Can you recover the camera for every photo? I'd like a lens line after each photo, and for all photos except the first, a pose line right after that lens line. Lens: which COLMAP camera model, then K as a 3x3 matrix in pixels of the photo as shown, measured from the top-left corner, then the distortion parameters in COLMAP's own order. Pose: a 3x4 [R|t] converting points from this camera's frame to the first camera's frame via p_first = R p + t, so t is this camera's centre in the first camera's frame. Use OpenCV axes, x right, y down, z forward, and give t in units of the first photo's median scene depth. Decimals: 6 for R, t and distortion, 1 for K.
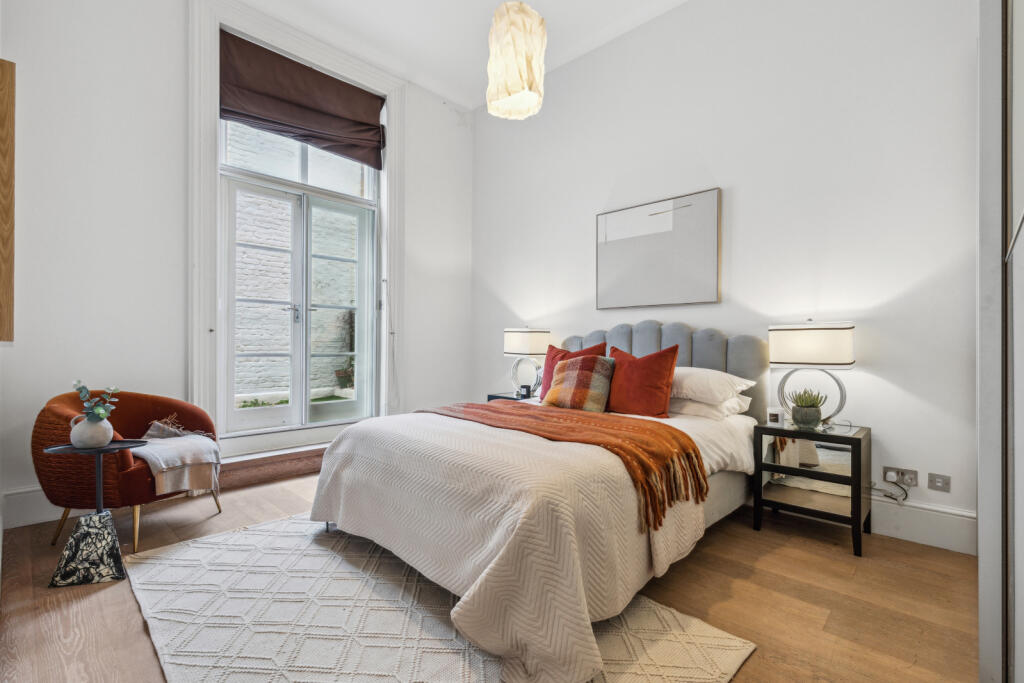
lens RADIAL K [[474.3, 0, 514.0], [0, 474.3, 340.4], [0, 0, 1]] dist [0.003949, -0.000971]
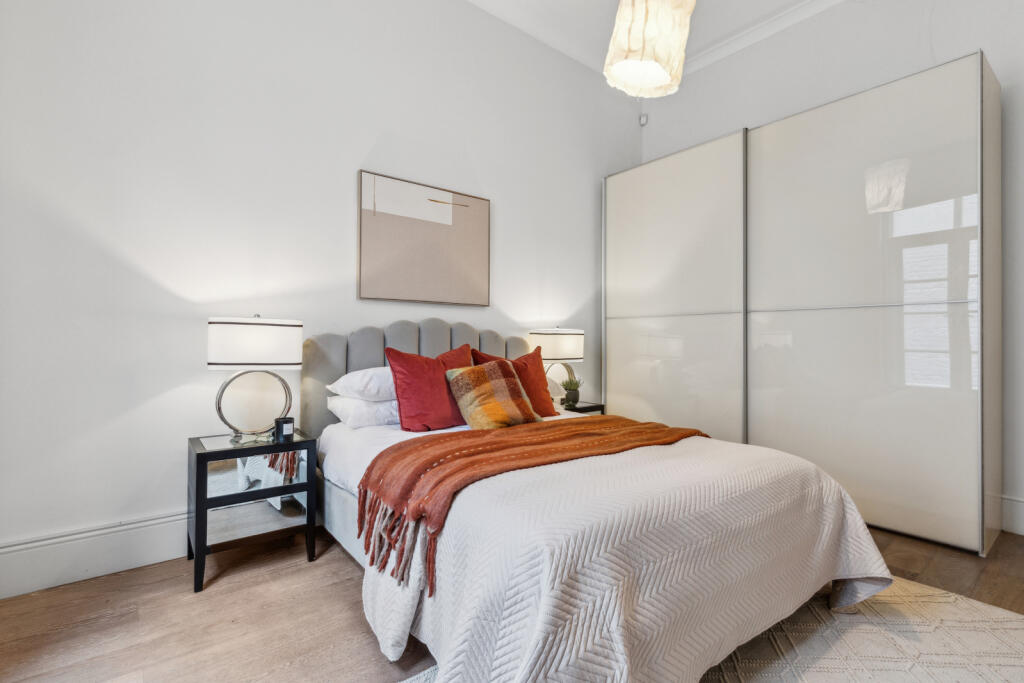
lens RADIAL K [[474.3, 0, 513.7], [0, 474.3, 345.8], [0, 0, 1]] dist [0.003949, -0.000971]
pose [[0.127866, -0.015867, 0.991665, -0.573887], [-0.014875, 0.999729, 0.017914, -0.008486], [-0.991680, -0.017042, 0.127595, 0.714268]]
